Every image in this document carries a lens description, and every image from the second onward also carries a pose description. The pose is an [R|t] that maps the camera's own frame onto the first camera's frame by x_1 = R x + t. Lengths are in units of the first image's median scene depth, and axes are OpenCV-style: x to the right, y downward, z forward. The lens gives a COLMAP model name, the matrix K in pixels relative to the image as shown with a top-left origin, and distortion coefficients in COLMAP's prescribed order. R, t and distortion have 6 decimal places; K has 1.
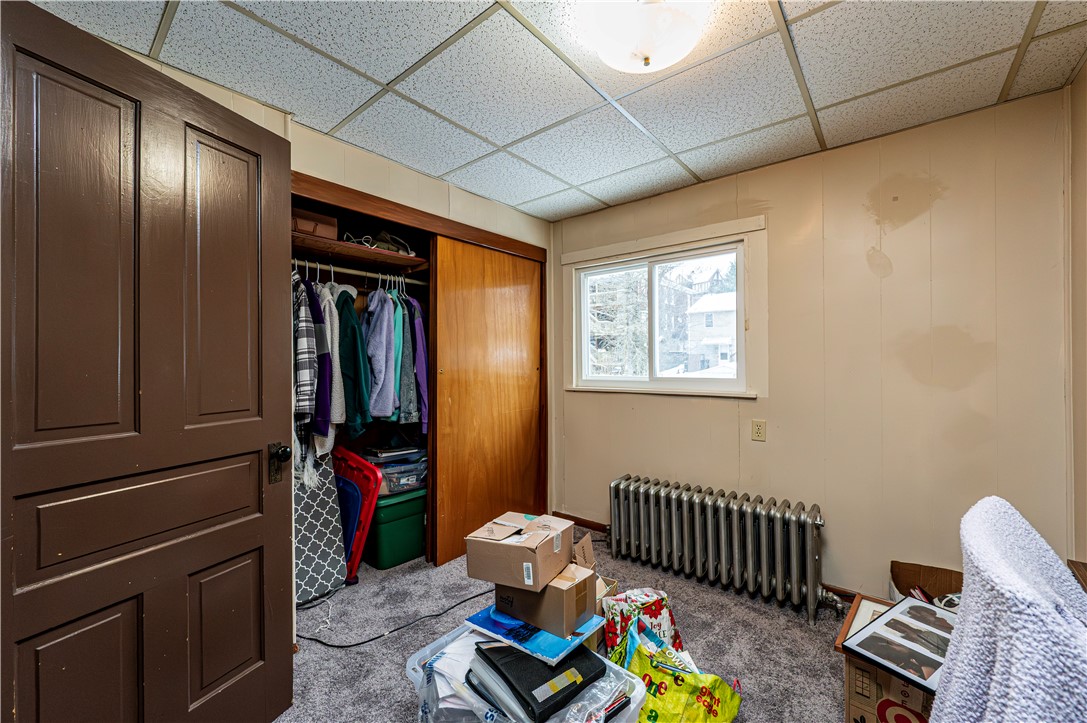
lens RADIAL K [[427.9, 0, 544.3], [0, 427.9, 354.1], [0, 0, 1]] dist [0.000693, 0.000047]
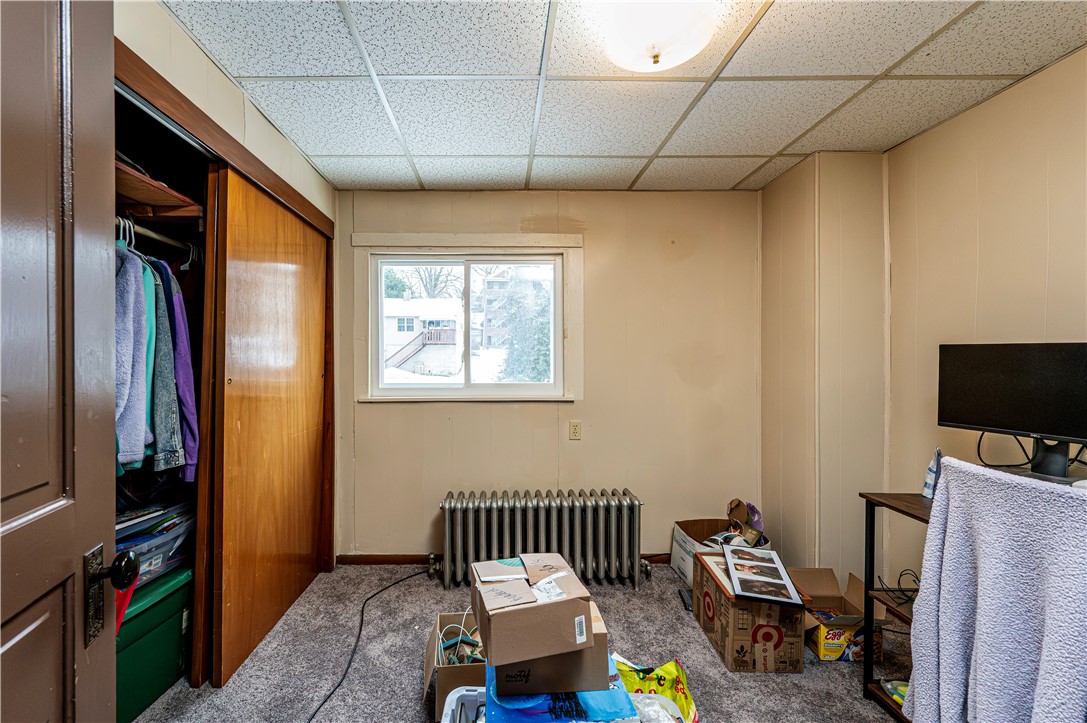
lens RADIAL K [[441.3, 0, 543.5], [0, 441.3, 361.5], [0, 0, 1]] dist [0.000095, -0.000049]
pose [[0.776512, 0.012152, 0.629986, -0.283664], [-0.015882, 0.999874, 0.000290, 0.003321], [-0.629902, -0.010231, 0.776607, 0.182145]]
